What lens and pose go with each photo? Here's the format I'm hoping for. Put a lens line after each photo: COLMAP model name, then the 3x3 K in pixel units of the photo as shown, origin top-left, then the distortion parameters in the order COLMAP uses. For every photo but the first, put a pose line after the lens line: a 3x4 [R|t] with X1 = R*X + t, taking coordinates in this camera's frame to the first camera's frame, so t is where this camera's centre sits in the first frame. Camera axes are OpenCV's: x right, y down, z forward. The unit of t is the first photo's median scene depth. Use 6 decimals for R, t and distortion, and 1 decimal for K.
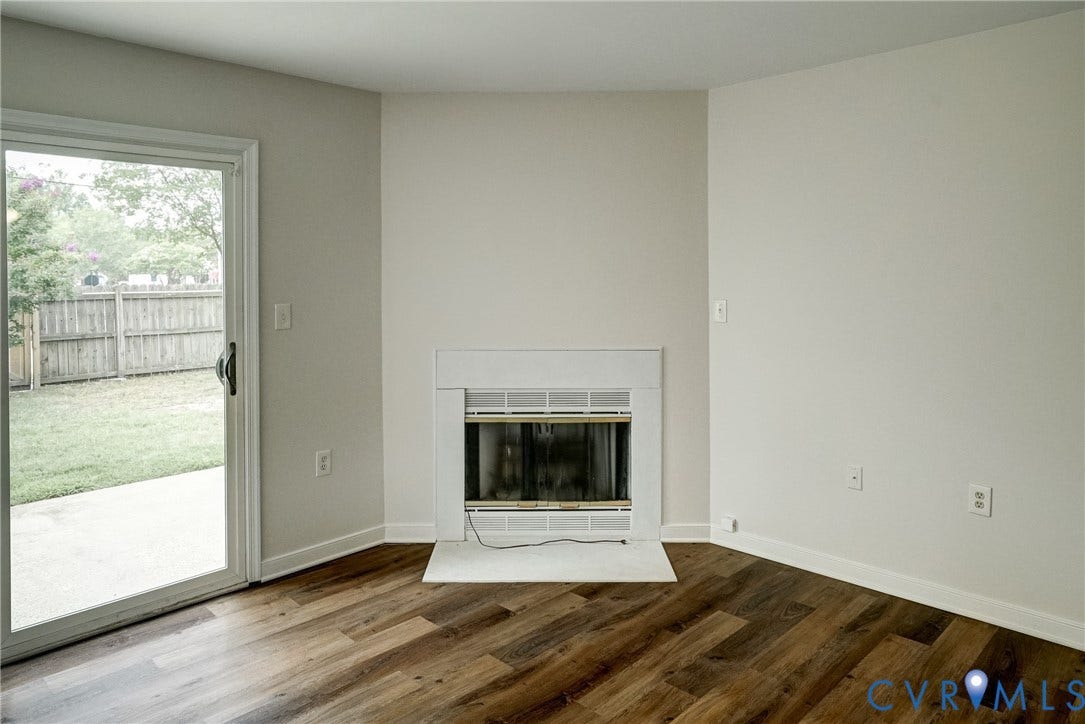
lens RADIAL K [[728.1, 0, 543.2], [0, 728.1, 284.5], [0, 0, 1]] dist [-0.014753, 0.025394]
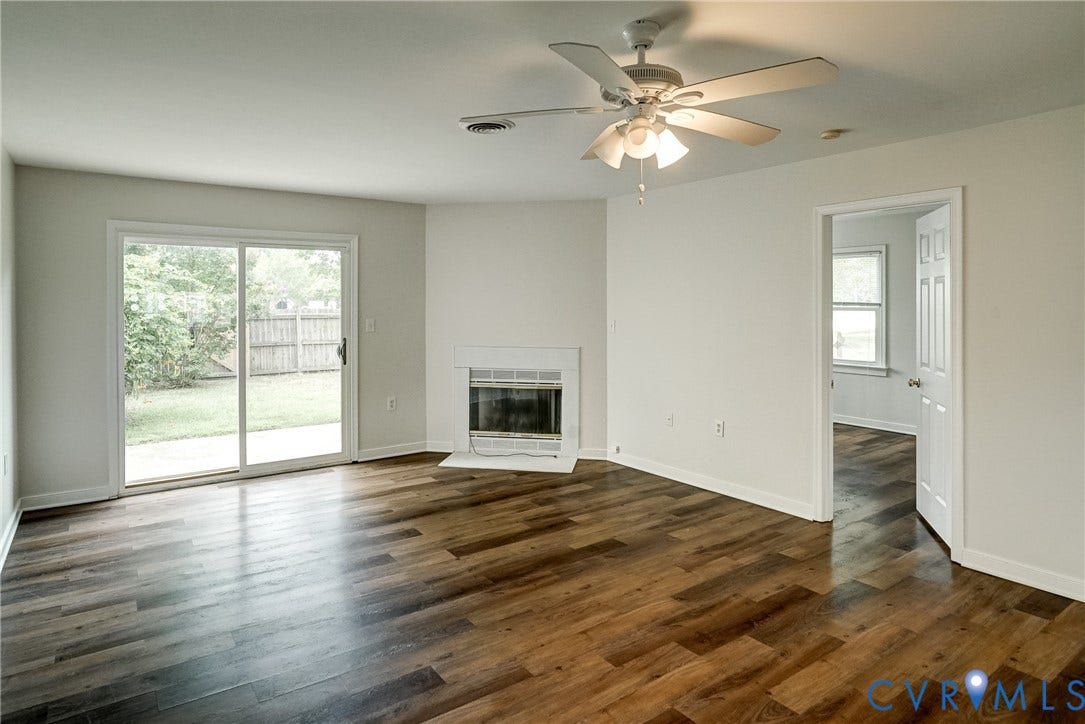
lens RADIAL K [[626.3, 0, 539.9], [0, 626.3, 309.2], [0, 0, 1]] dist [-0.033166, 0.014772]
pose [[0.986561, 0.008052, -0.163195, 0.312341], [-0.008559, 0.999960, -0.002403, 0.000757], [0.163169, 0.003768, 0.986591, -0.494159]]
